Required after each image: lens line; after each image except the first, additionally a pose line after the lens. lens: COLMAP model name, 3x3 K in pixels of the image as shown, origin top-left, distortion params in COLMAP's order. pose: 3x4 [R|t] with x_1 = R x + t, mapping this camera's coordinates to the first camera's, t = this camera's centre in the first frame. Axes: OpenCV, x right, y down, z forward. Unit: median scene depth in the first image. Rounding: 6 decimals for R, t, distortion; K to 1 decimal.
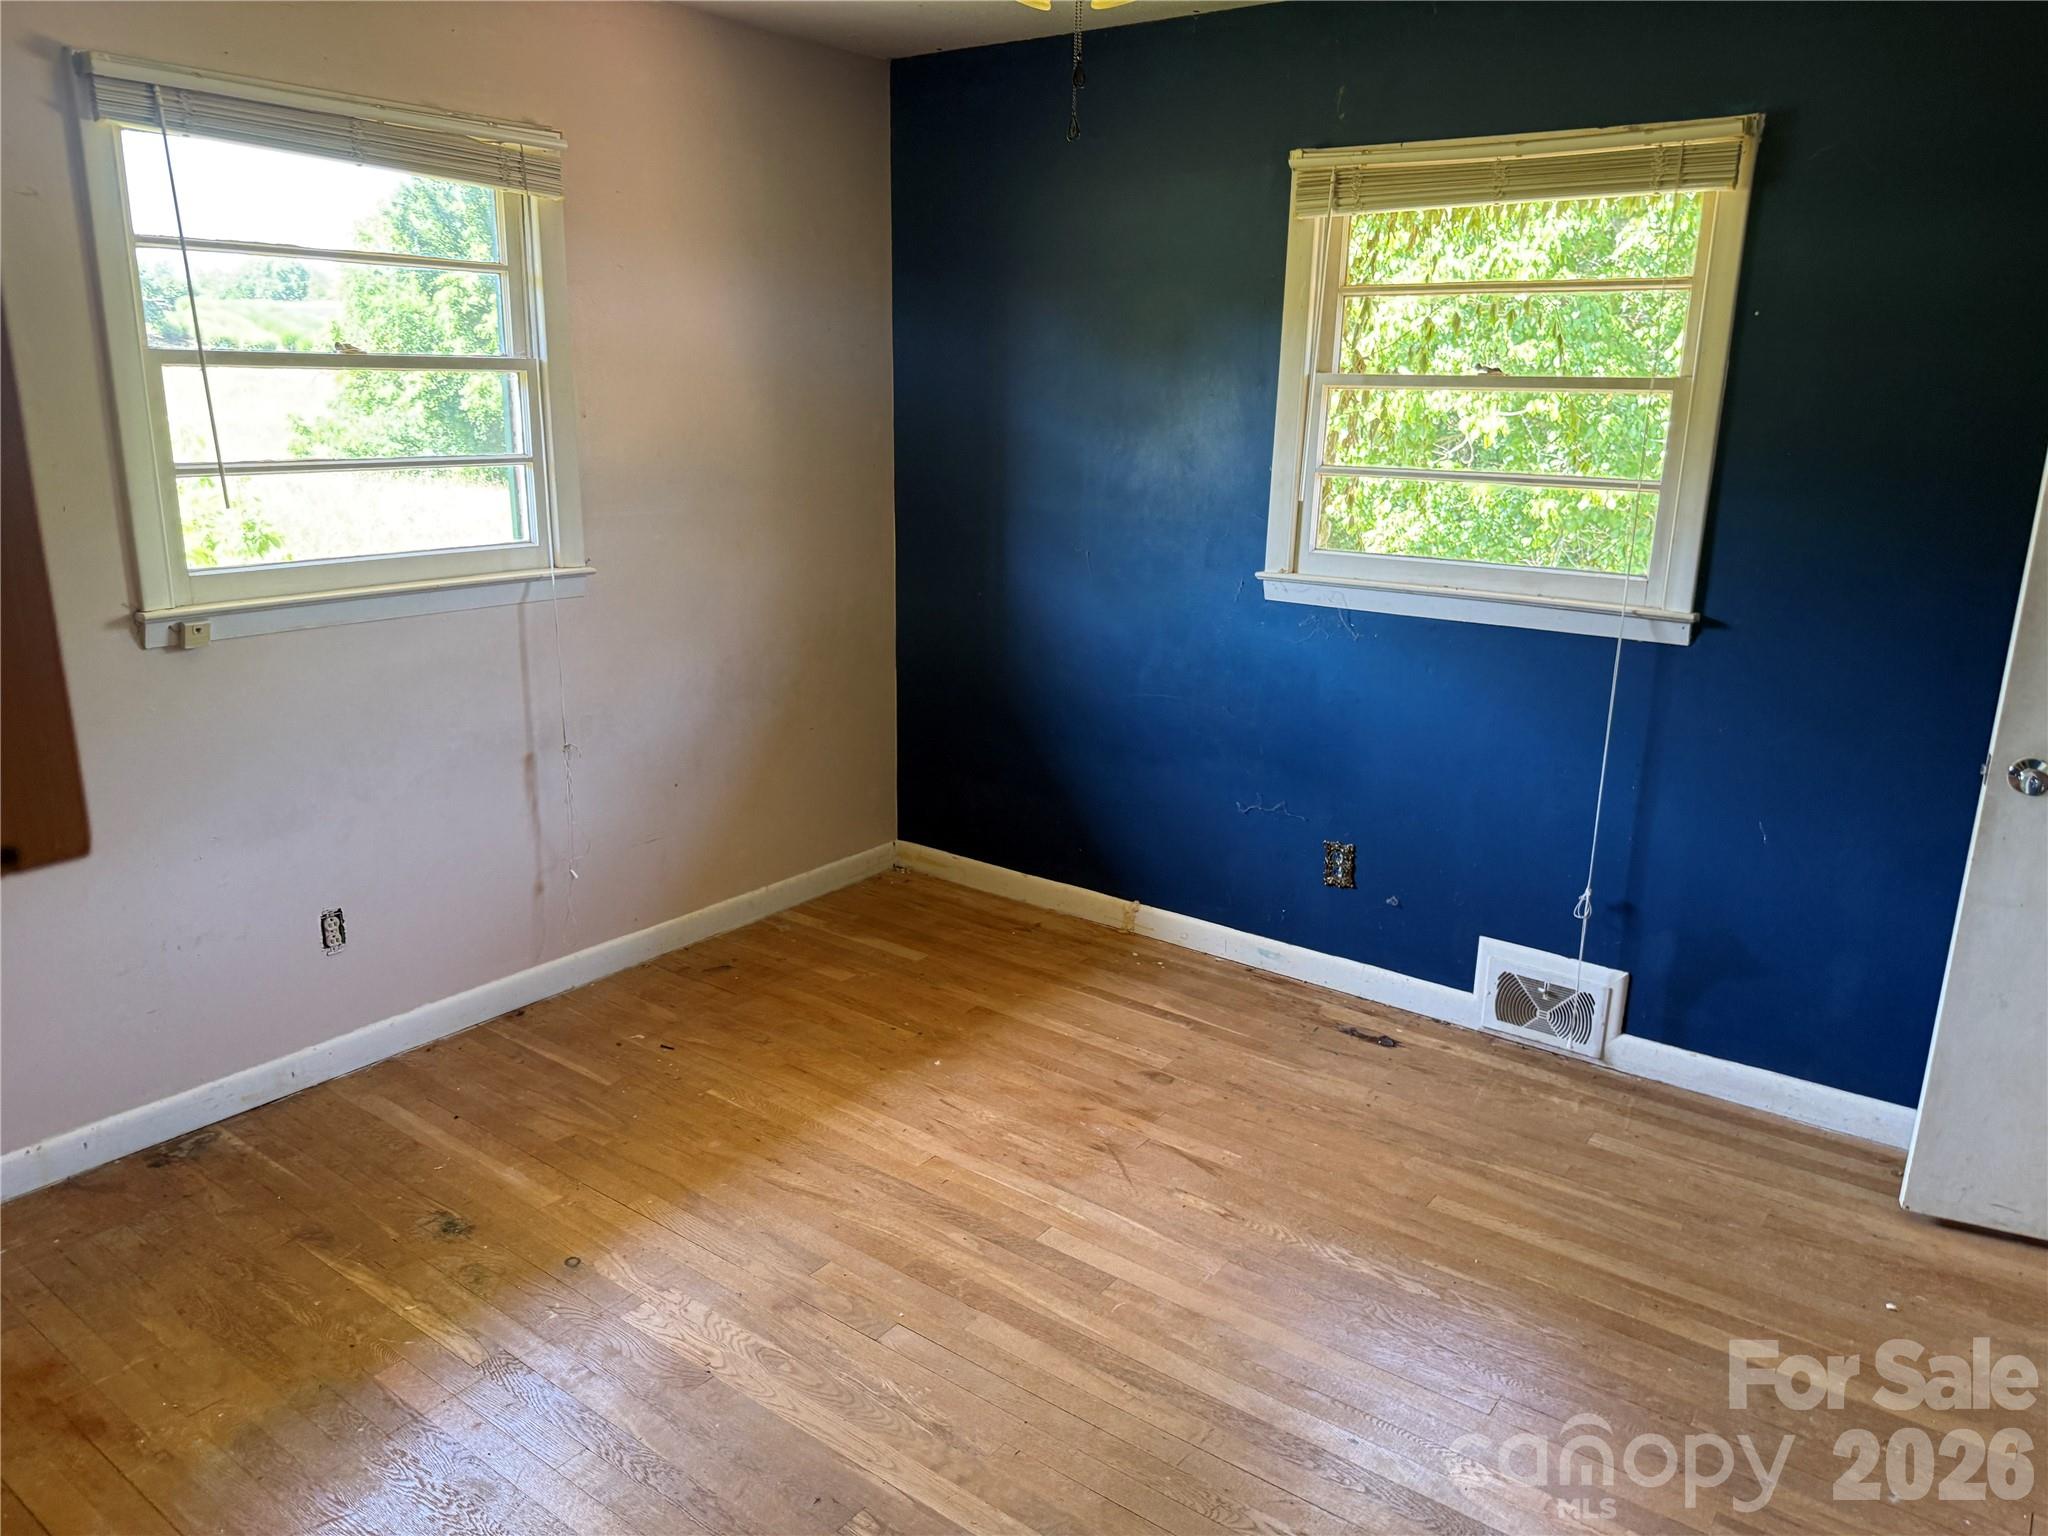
lens RADIAL K [[1447.2, 0, 1043.6], [0, 1447.2, 762.9], [0, 0, 1]] dist [0.071846, -0.099267]
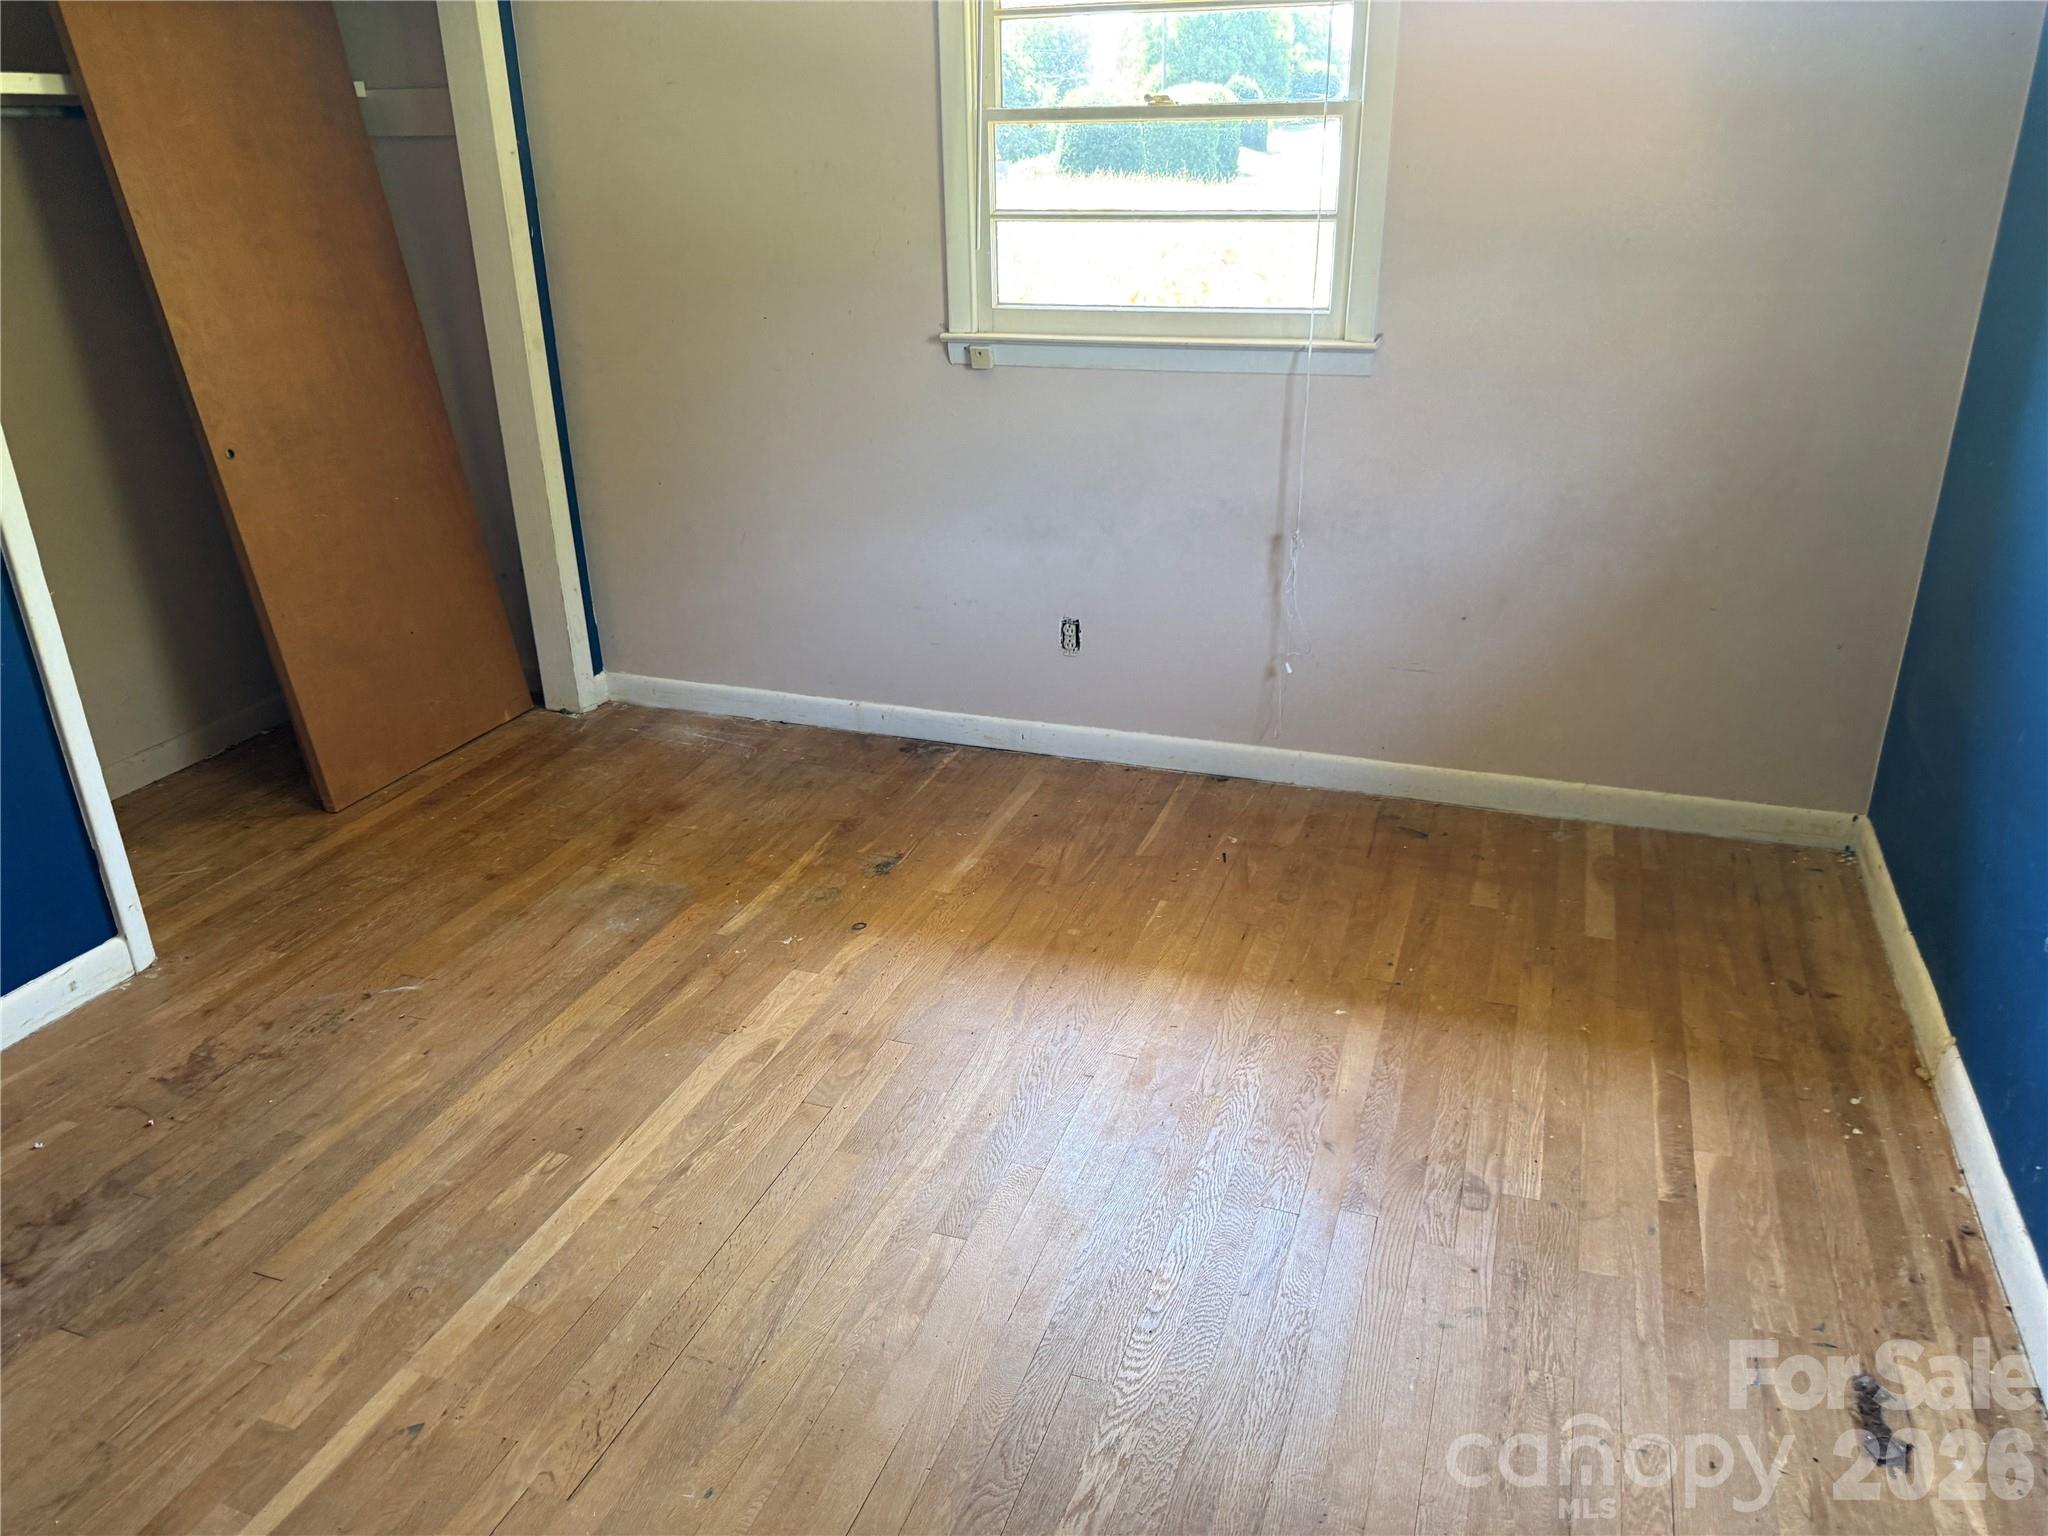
lens RADIAL K [[1447.2, 0, 1029.1], [0, 1447.2, 769.8], [0, 0, 1]] dist [0.071846, -0.099267]
pose [[0.283483, 0.354638, -0.890993, 0.521567], [-0.223508, 0.927954, 0.298237, -0.112092], [0.932567, 0.114599, 0.342324, 0.529433]]
